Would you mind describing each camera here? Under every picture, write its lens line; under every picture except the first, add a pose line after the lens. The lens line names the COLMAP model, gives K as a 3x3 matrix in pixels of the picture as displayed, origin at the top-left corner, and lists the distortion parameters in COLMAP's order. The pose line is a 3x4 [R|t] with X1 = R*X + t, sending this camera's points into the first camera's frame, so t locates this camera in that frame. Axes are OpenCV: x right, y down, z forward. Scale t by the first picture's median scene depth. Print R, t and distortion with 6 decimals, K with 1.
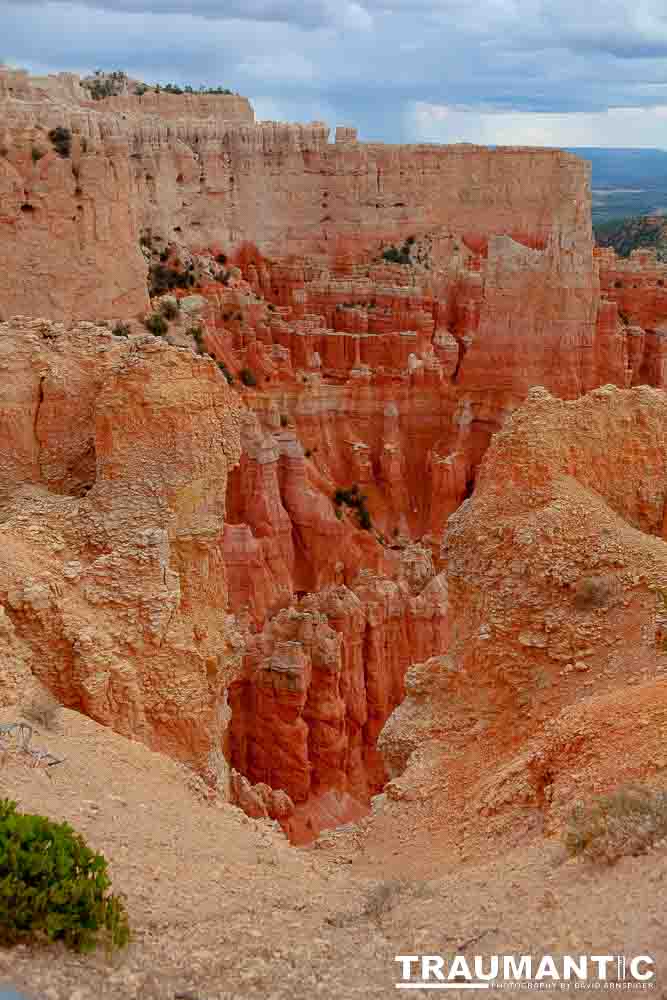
lens RADIAL K [[923.2, 0, 333.5], [0, 923.2, 500.0], [0, 0, 1]] dist [-0.091807, 0.136452]
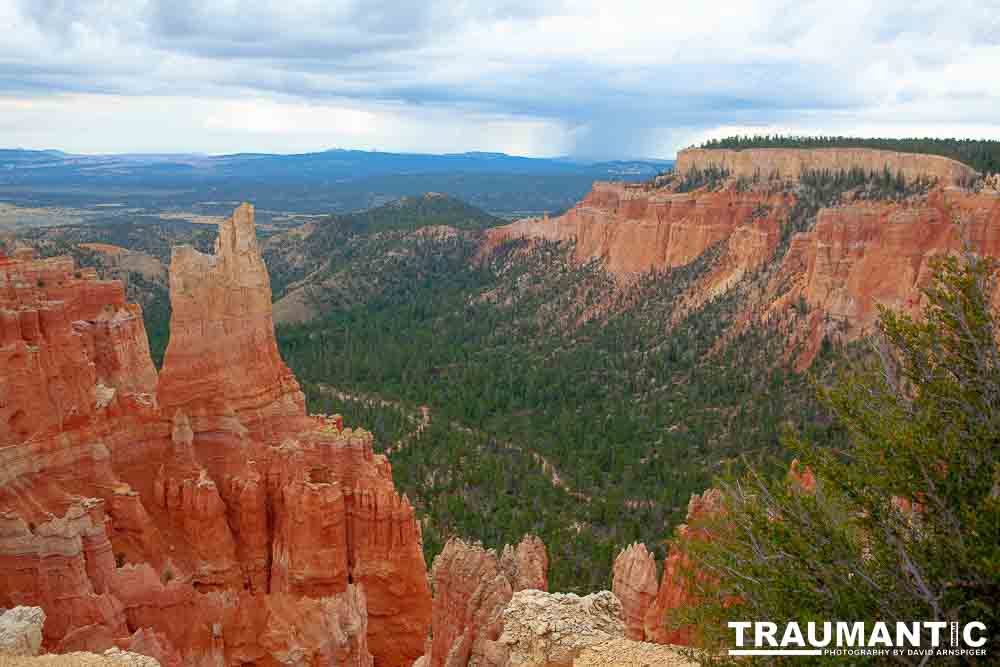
lens RADIAL K [[843.1, 0, 500.0], [0, 843.1, 333.5], [0, 0, 1]] dist [-0.070344, 0.084776]
pose [[0.540318, -0.186687, 0.820490, -0.193124], [0.303712, 0.952617, 0.016746, -0.054574], [-0.784739, 0.240145, 0.571415, 0.119325]]
